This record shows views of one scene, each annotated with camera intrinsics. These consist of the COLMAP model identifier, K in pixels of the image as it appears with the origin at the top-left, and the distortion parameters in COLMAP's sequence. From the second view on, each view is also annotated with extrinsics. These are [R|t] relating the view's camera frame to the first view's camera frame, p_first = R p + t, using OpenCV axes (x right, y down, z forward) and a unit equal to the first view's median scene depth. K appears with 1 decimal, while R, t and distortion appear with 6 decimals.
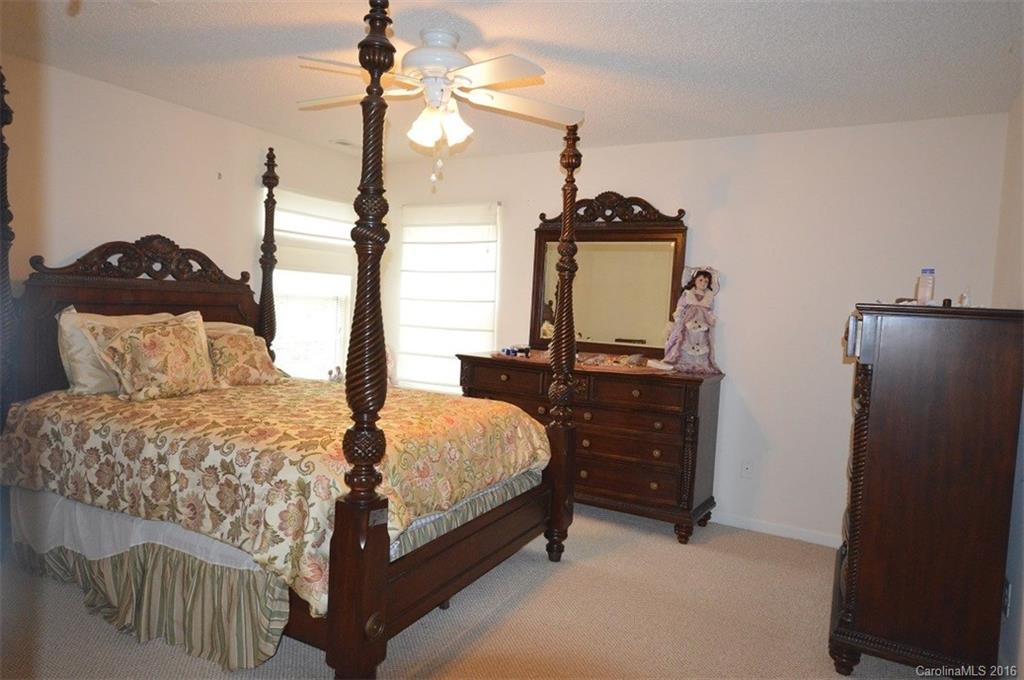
lens RADIAL K [[630.8, 0, 512.0], [0, 630.8, 340.0], [0, 0, 1]] dist [0.036550, 0.001141]
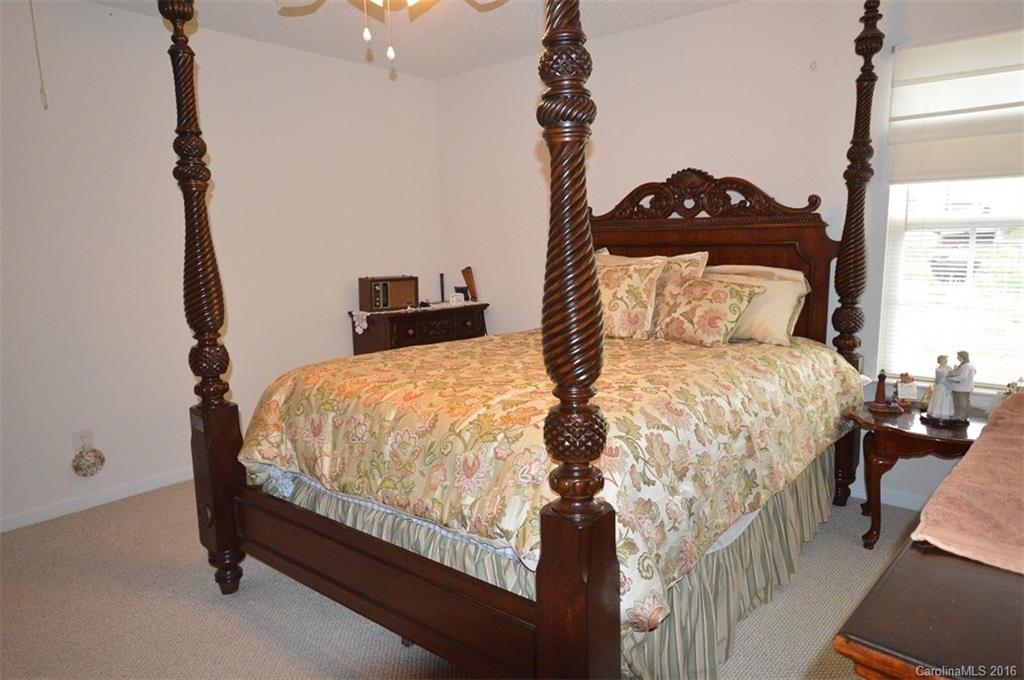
lens RADIAL K [[630.8, 0, 512.0], [0, 630.8, 340.0], [0, 0, 1]] dist [0.036550, 0.001141]
pose [[-0.165801, 0.120045, -0.978825, 0.409246], [-0.049086, 0.990328, 0.129771, -0.026164], [0.984937, 0.069562, -0.158305, 0.912689]]
